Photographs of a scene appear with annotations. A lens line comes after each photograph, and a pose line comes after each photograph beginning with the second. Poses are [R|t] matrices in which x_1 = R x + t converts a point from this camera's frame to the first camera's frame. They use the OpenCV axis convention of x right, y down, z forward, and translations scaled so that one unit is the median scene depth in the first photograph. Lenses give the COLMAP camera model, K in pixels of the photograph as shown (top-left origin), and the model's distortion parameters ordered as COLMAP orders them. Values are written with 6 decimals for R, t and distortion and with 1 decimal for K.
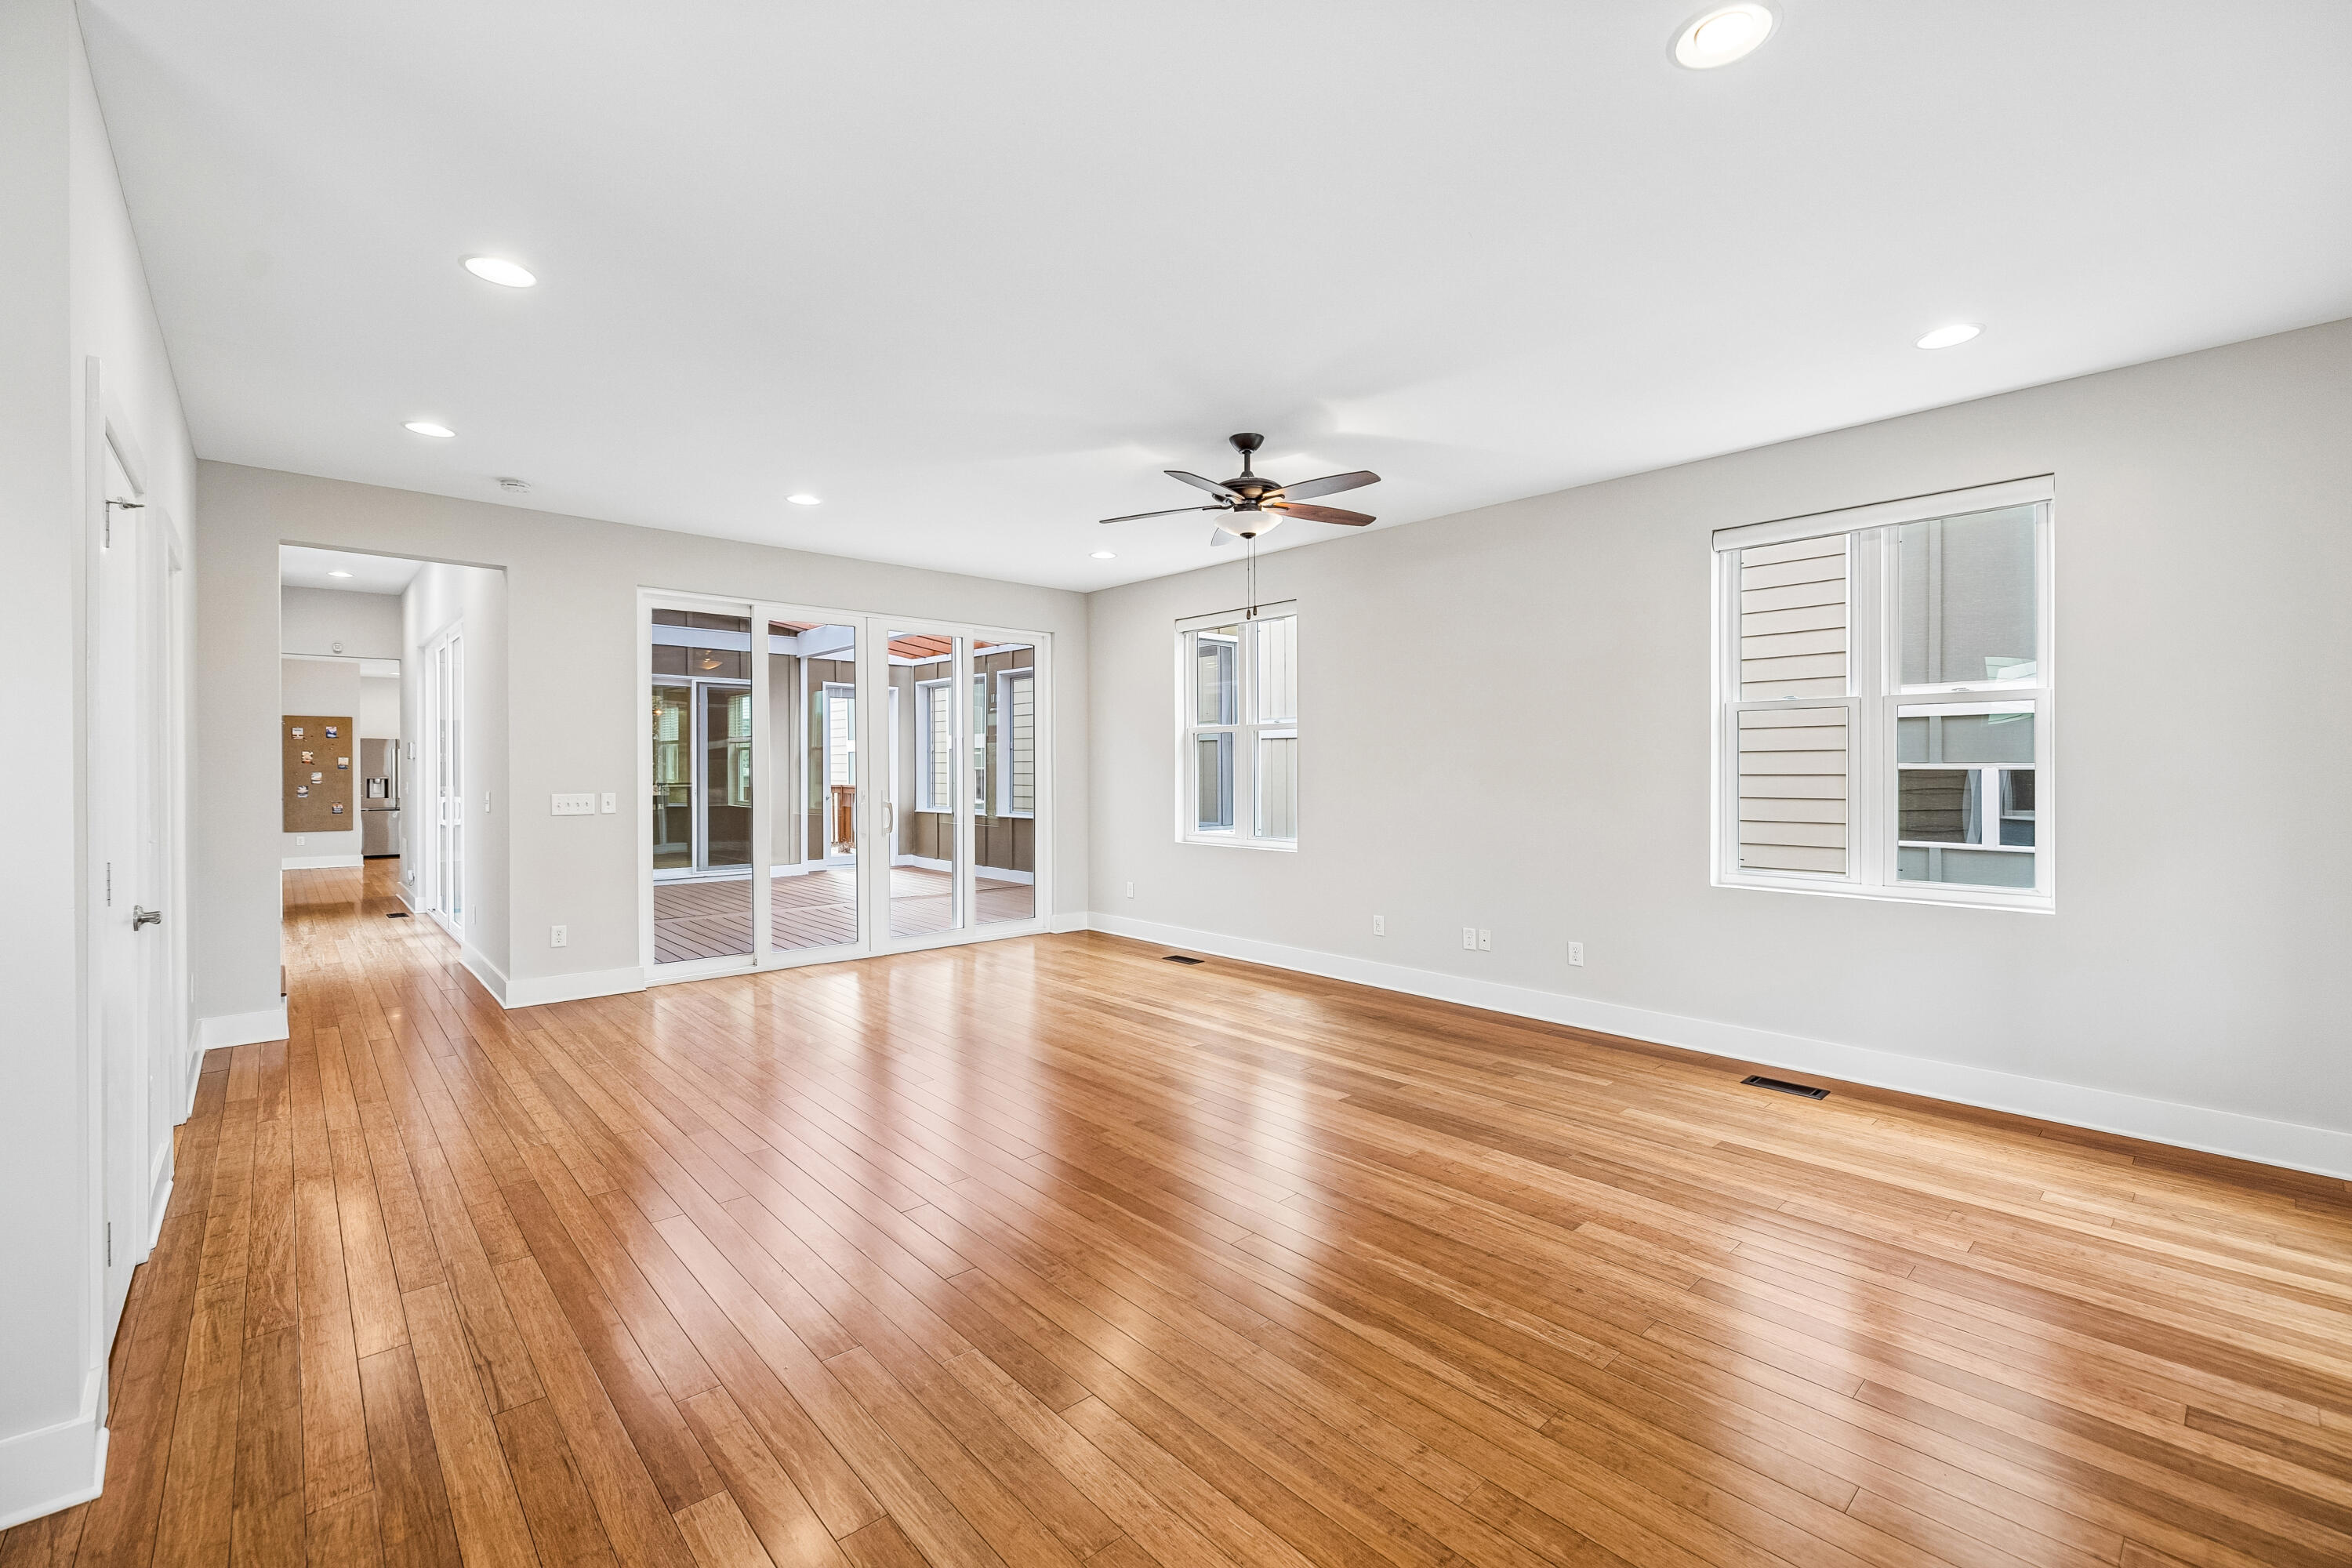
lens RADIAL K [[978.3, 0, 1176.0], [0, 978.3, 784.0], [0, 0, 1]] dist [-0.000715, -0.000097]
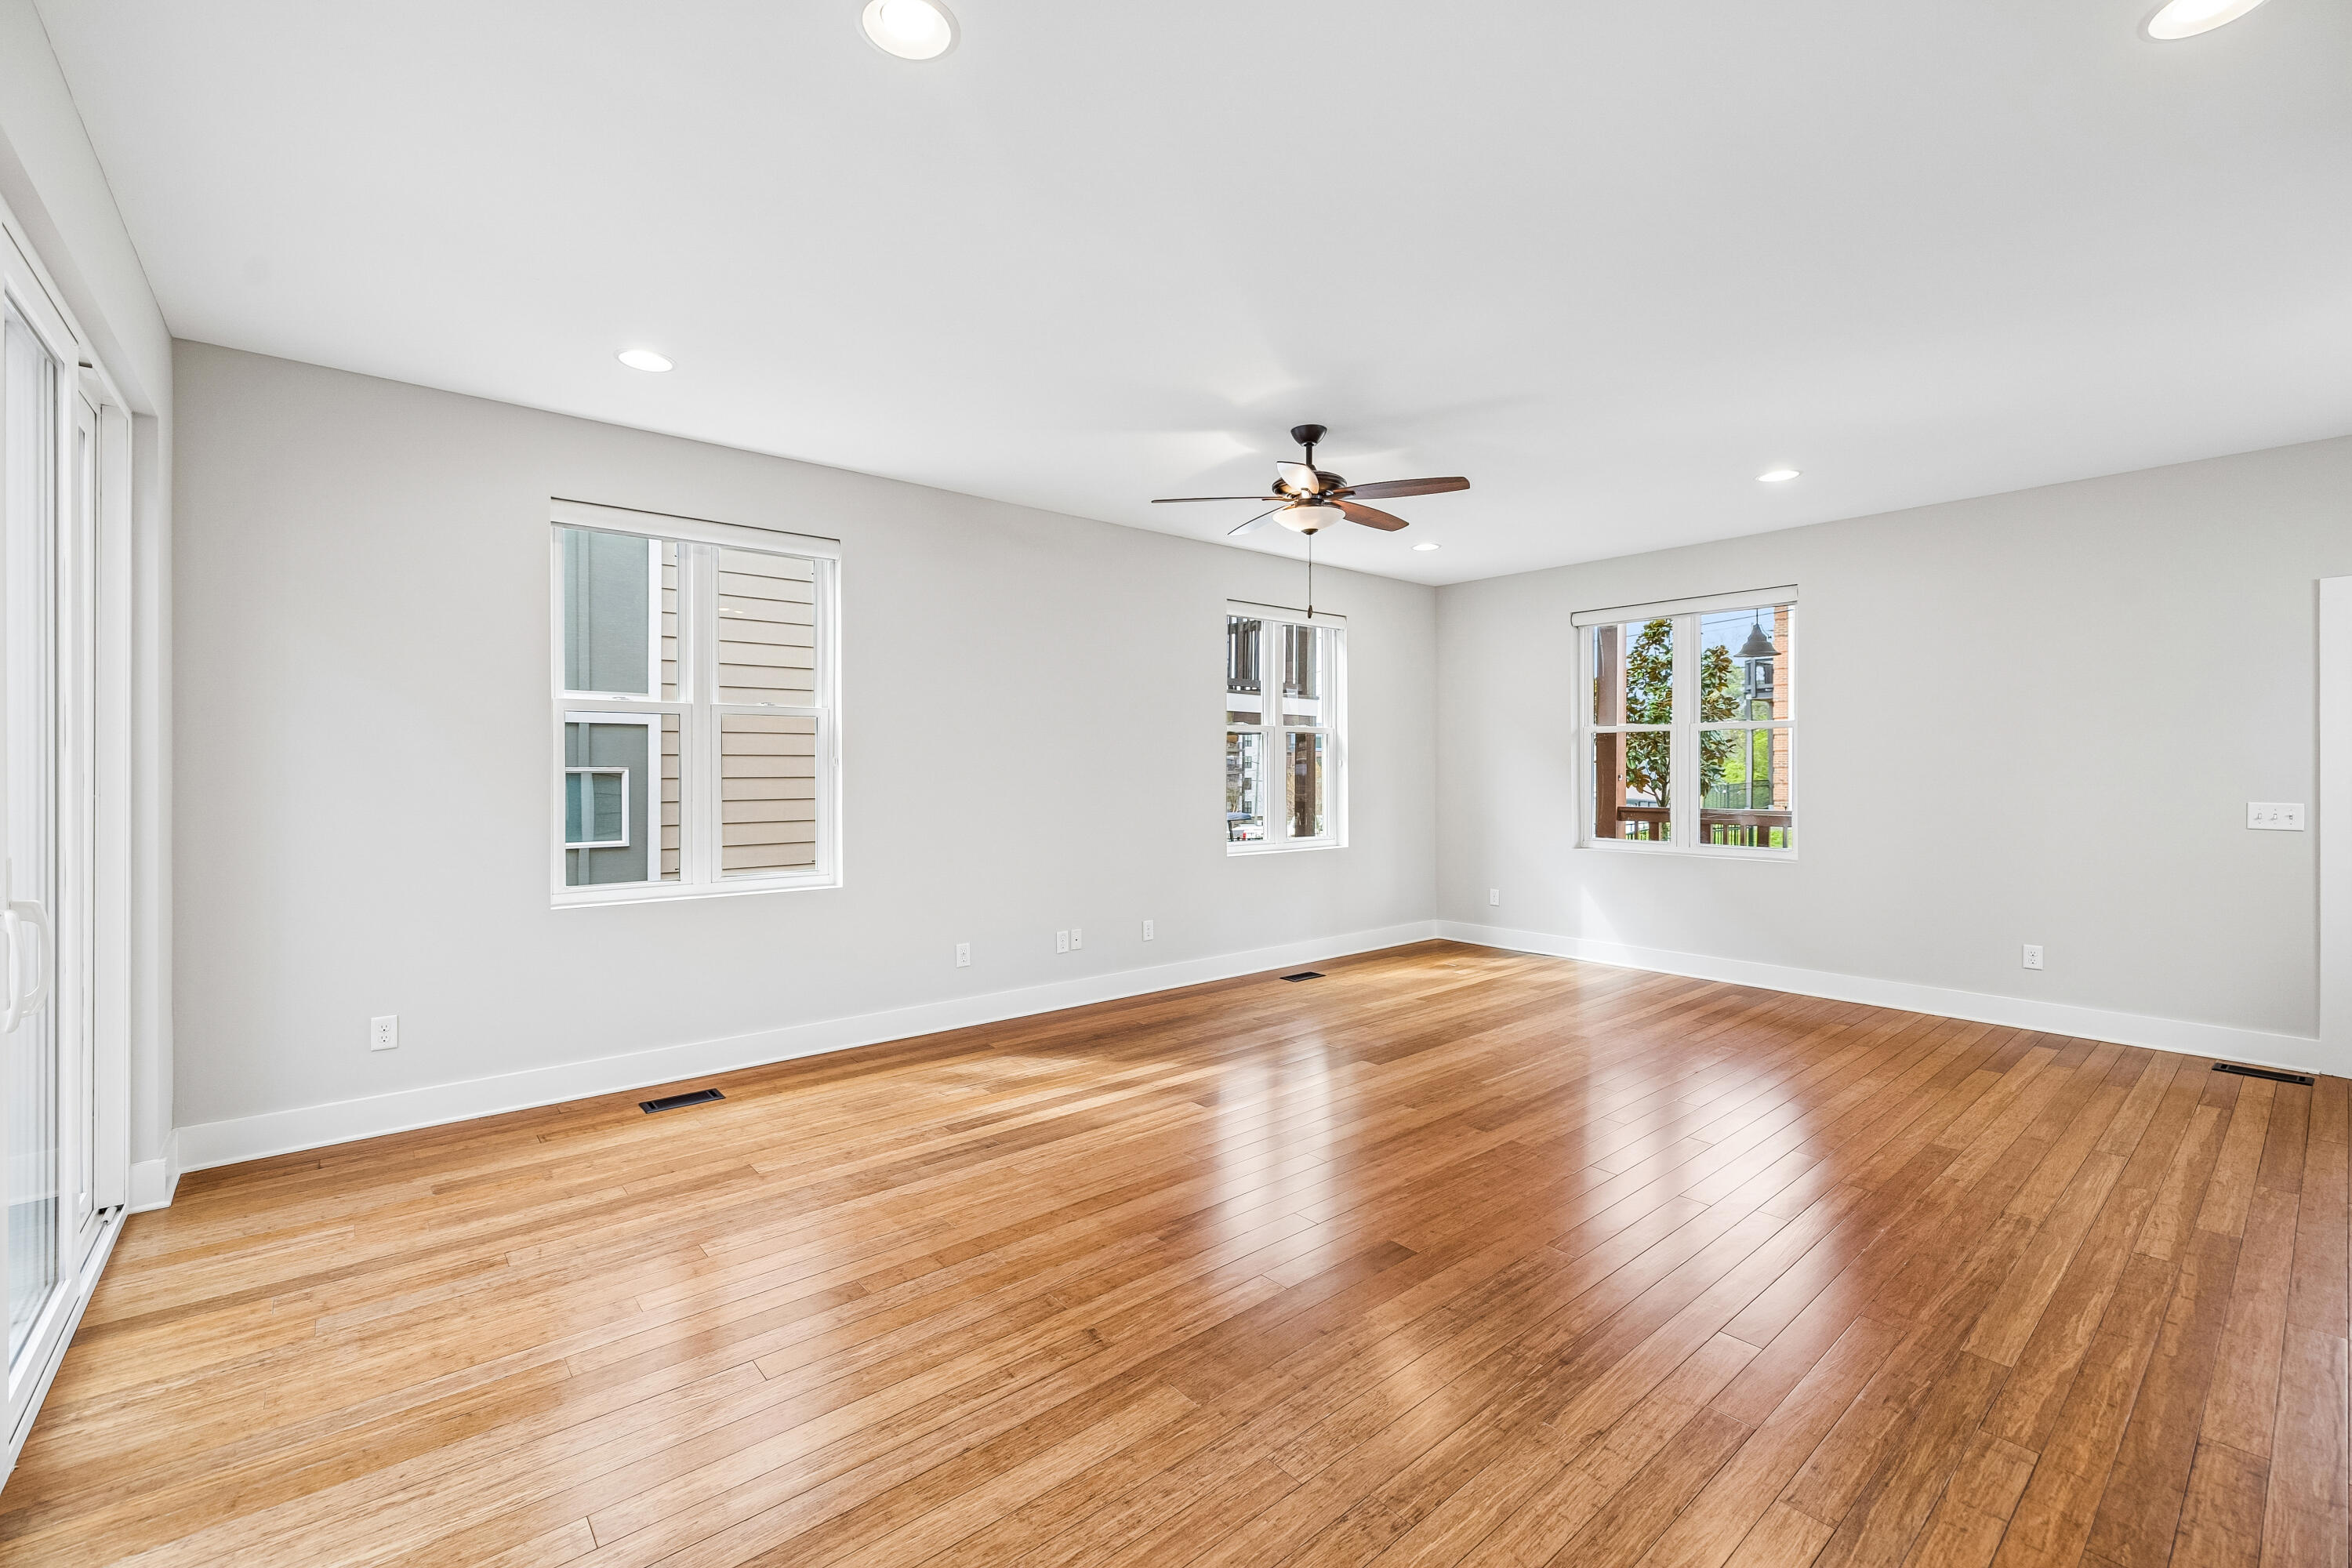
lens RADIAL K [[988.0, 0, 1171.6], [0, 988.0, 753.0], [0, 0, 1]] dist [-0.000020, -0.000349]
pose [[0.051502, 0.012051, 0.998600, -0.704100], [0.024450, 0.999612, -0.013324, -0.017903], [-0.998374, 0.025102, 0.051187, 0.839319]]
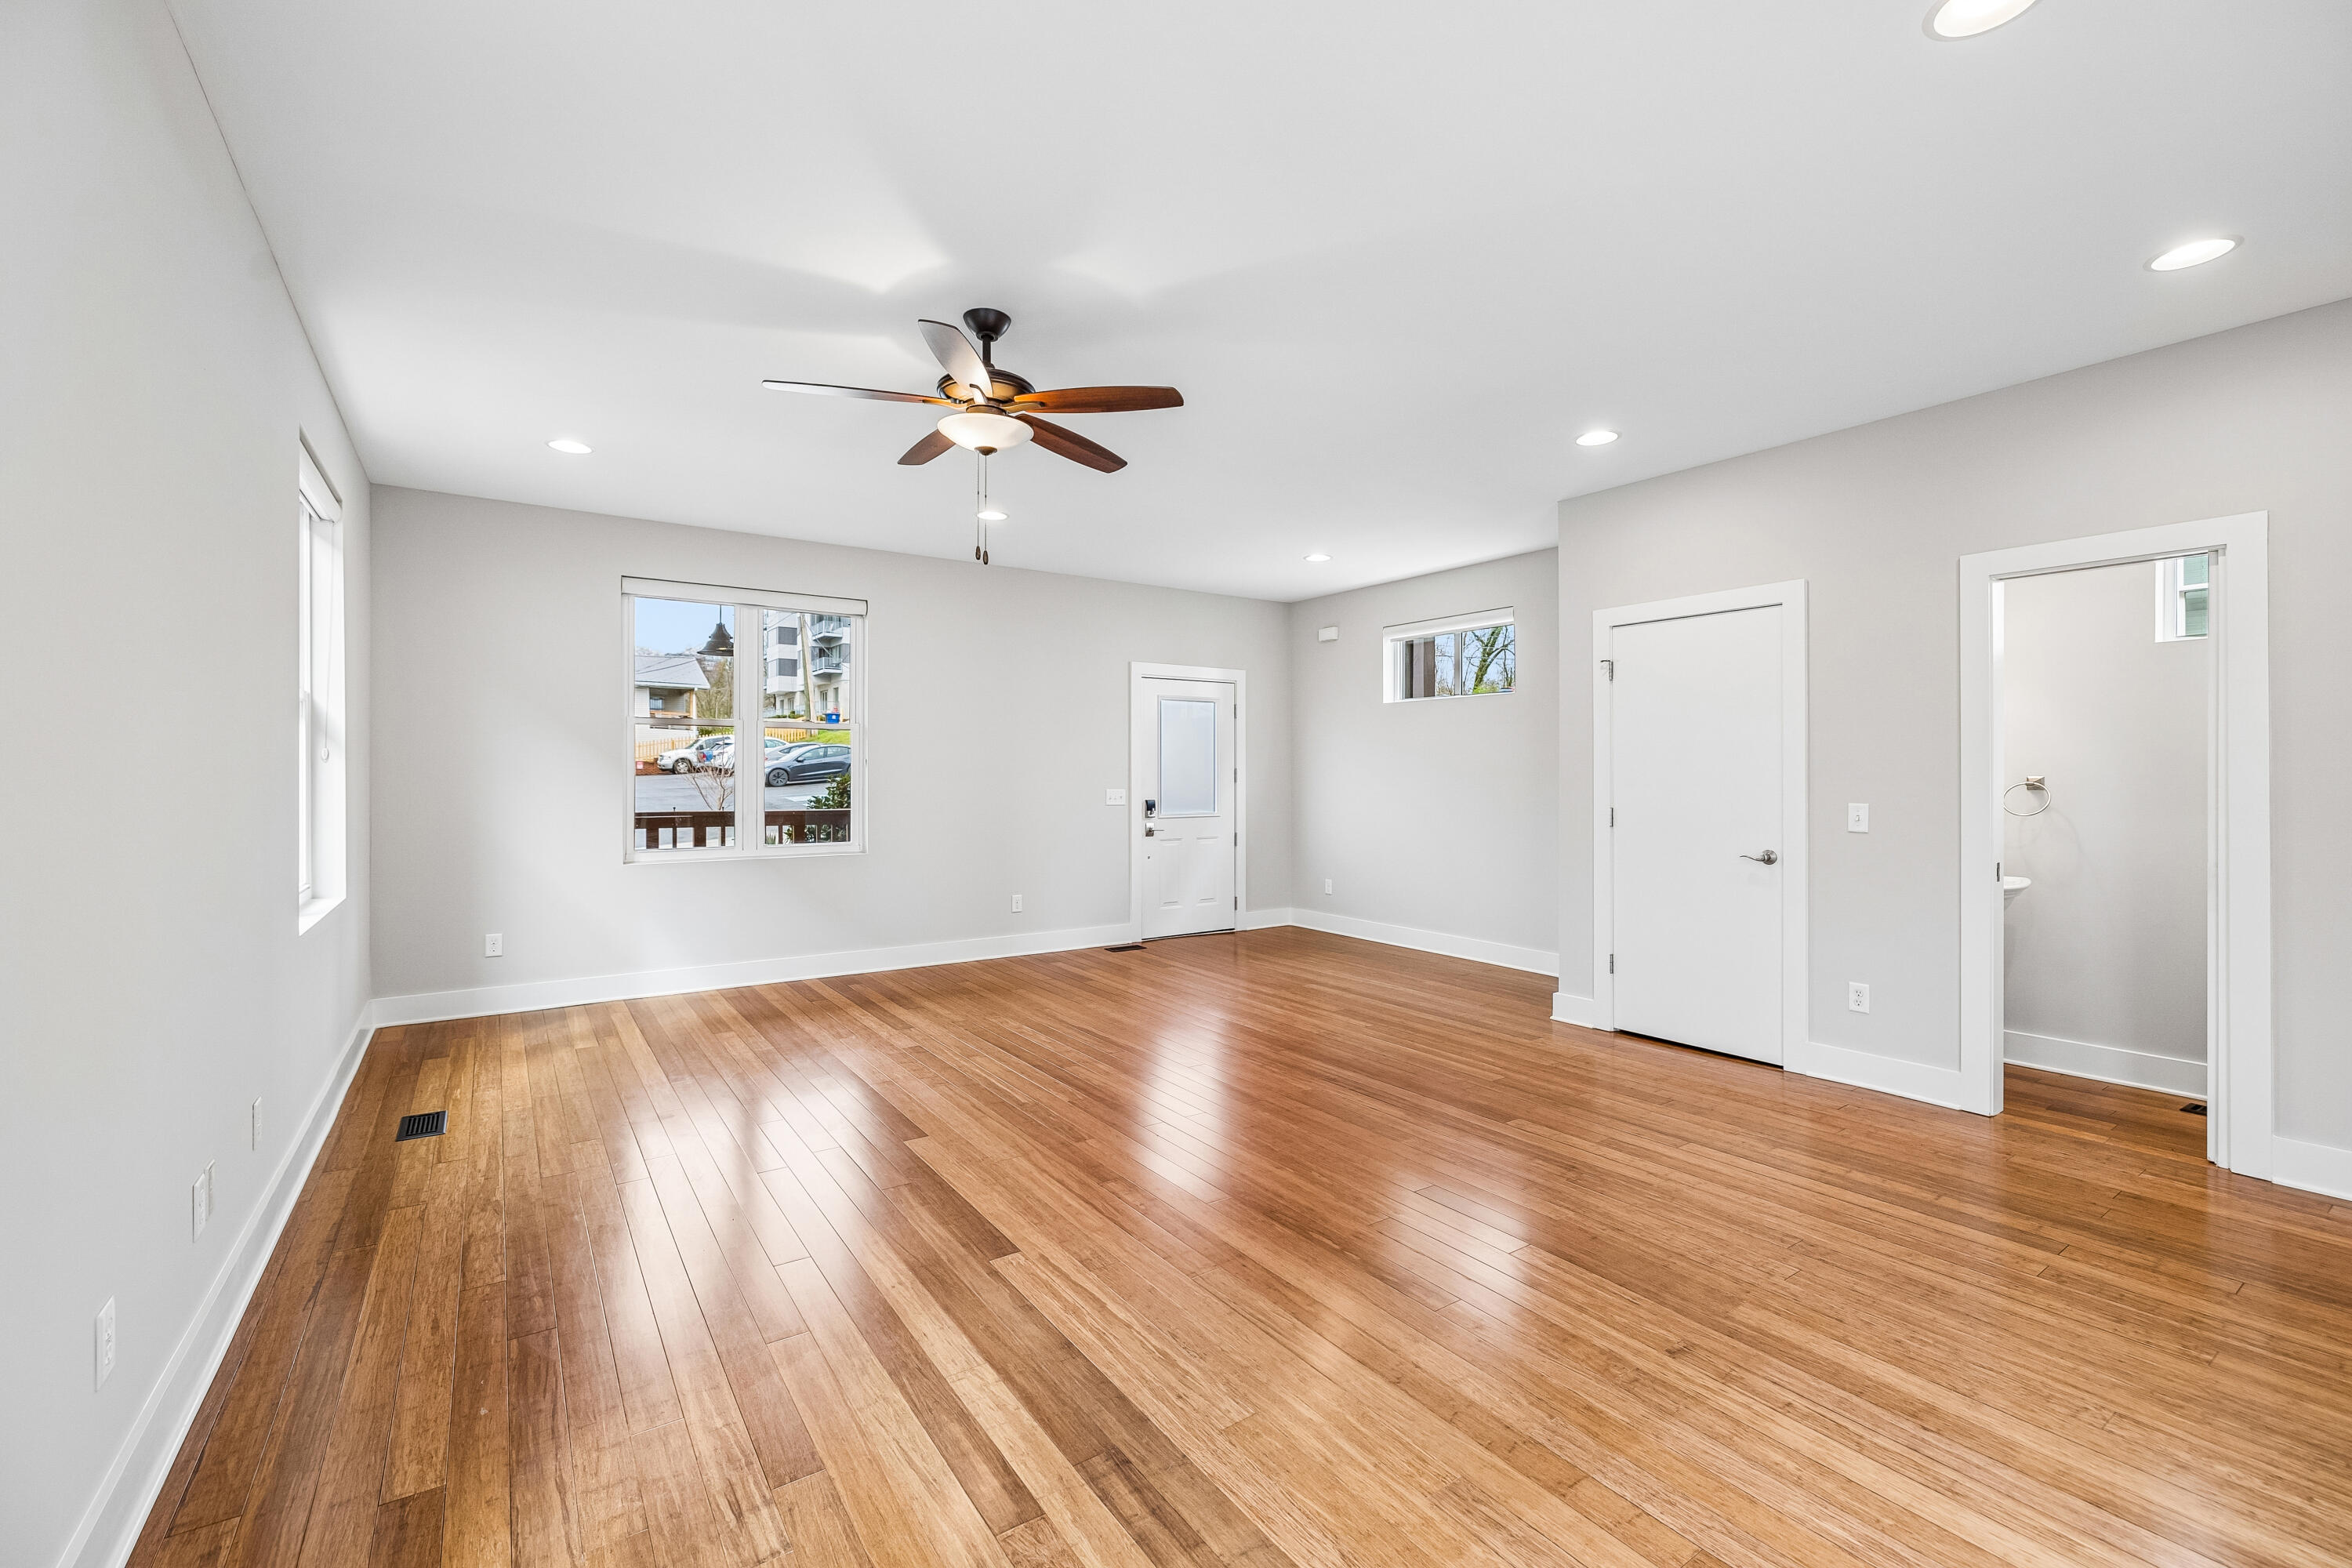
lens RADIAL K [[988.0, 0, 1171.6], [0, 988.0, 753.0], [0, 0, 1]] dist [-0.000020, -0.000349]
pose [[-0.988630, -0.001564, 0.150363, -0.138594], [-0.001389, 0.999998, 0.001270, -0.018456], [-0.150365, 0.001047, -0.988630, 1.326785]]
